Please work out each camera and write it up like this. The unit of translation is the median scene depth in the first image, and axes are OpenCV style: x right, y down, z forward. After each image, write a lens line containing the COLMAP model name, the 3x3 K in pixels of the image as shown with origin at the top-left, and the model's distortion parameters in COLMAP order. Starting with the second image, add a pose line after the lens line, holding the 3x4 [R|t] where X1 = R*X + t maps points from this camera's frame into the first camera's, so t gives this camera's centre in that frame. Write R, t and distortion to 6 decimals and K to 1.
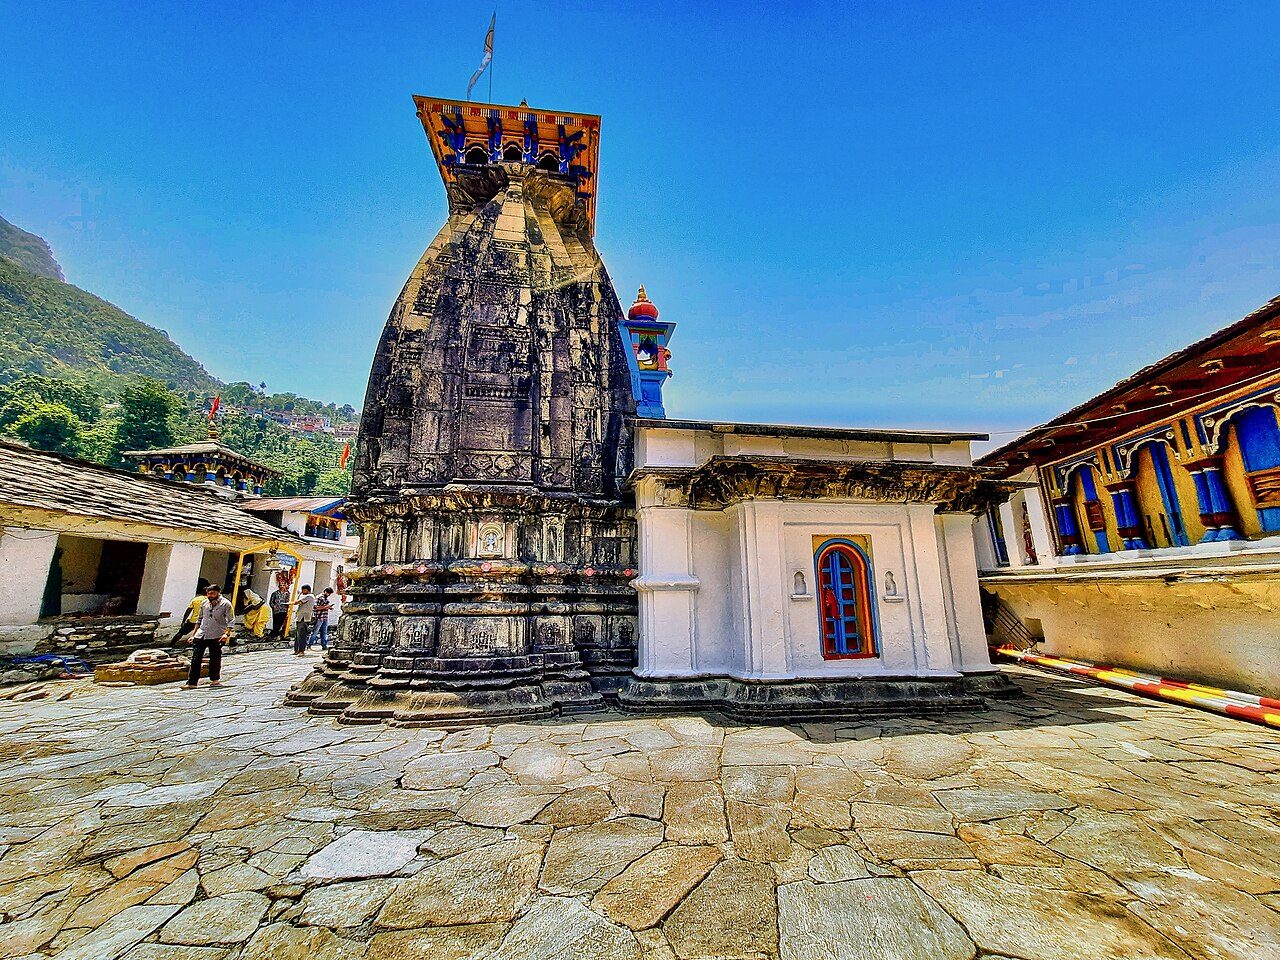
lens RADIAL K [[511.2, 0, 642.4], [0, 511.2, 487.5], [0, 0, 1]] dist [-0.019581, 0.001325]
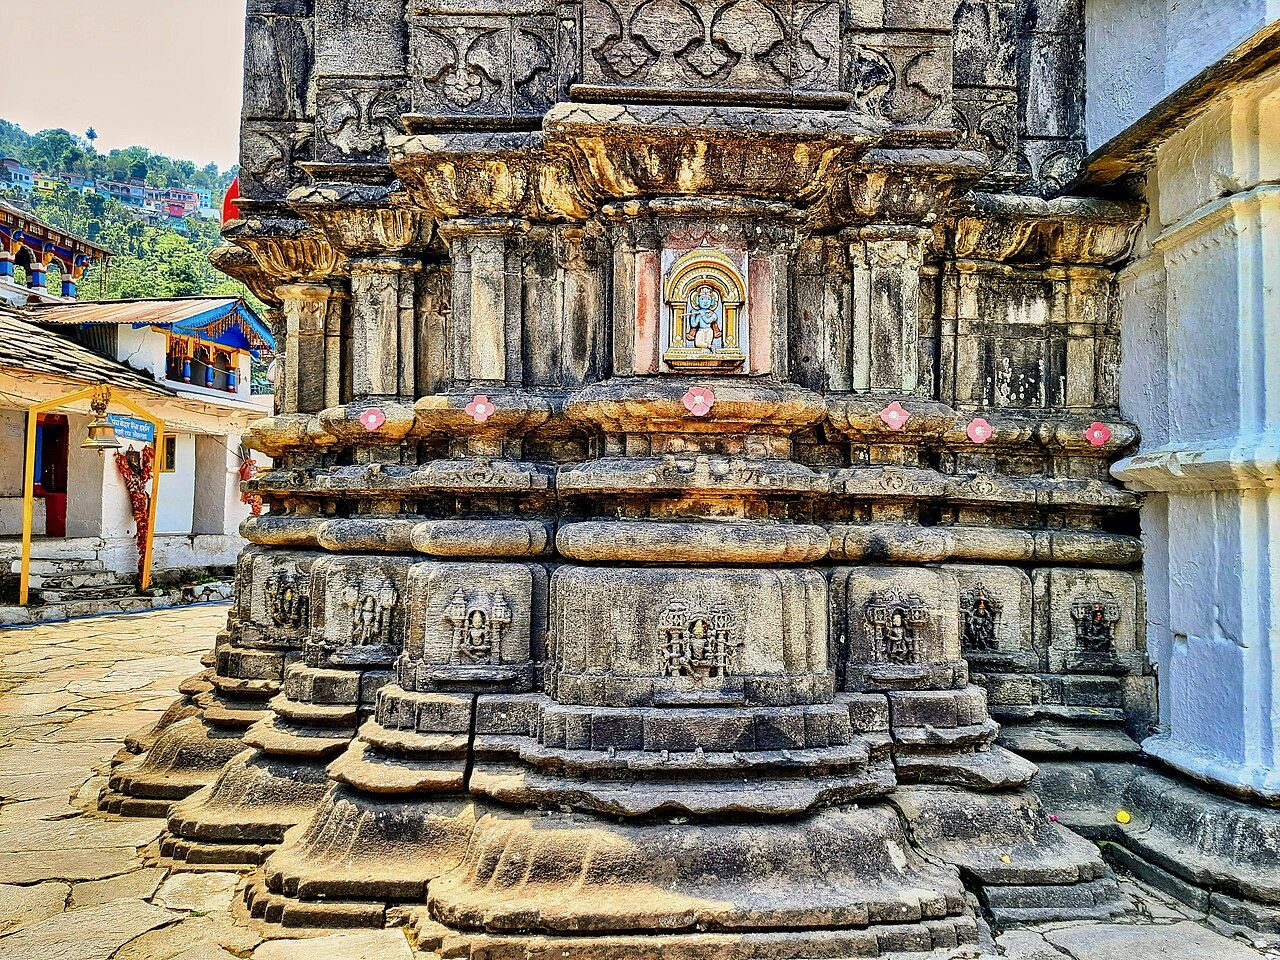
lens RADIAL K [[923.8, 0, 635.5], [0, 923.8, 483.4], [0, 0, 1]] dist [0.059034, -0.065139]
pose [[0.989902, 0.012488, -0.141199, -0.243032], [0.012331, 0.984749, 0.173541, 0.100825], [0.141213, -0.173530, 0.974652, 0.435513]]
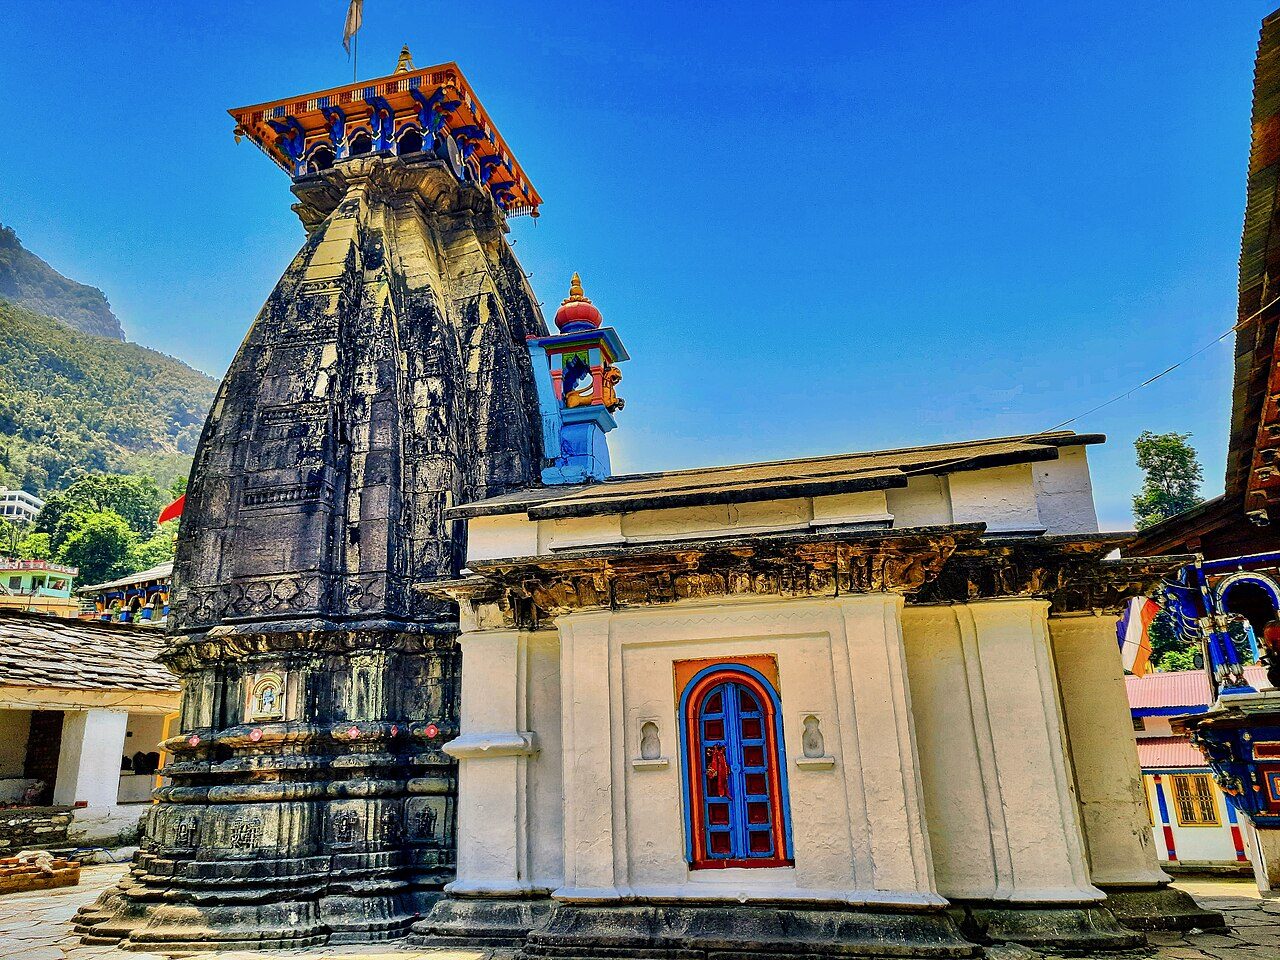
lens RADIAL K [[923.8, 0, 668.9], [0, 923.8, 472.0], [0, 0, 1]] dist [0.059034, -0.065139]
pose [[0.931077, -0.131555, -0.340278, 0.703913], [0.103983, 0.989727, -0.098118, -0.025934], [0.349690, 0.055972, 0.935192, -0.083626]]
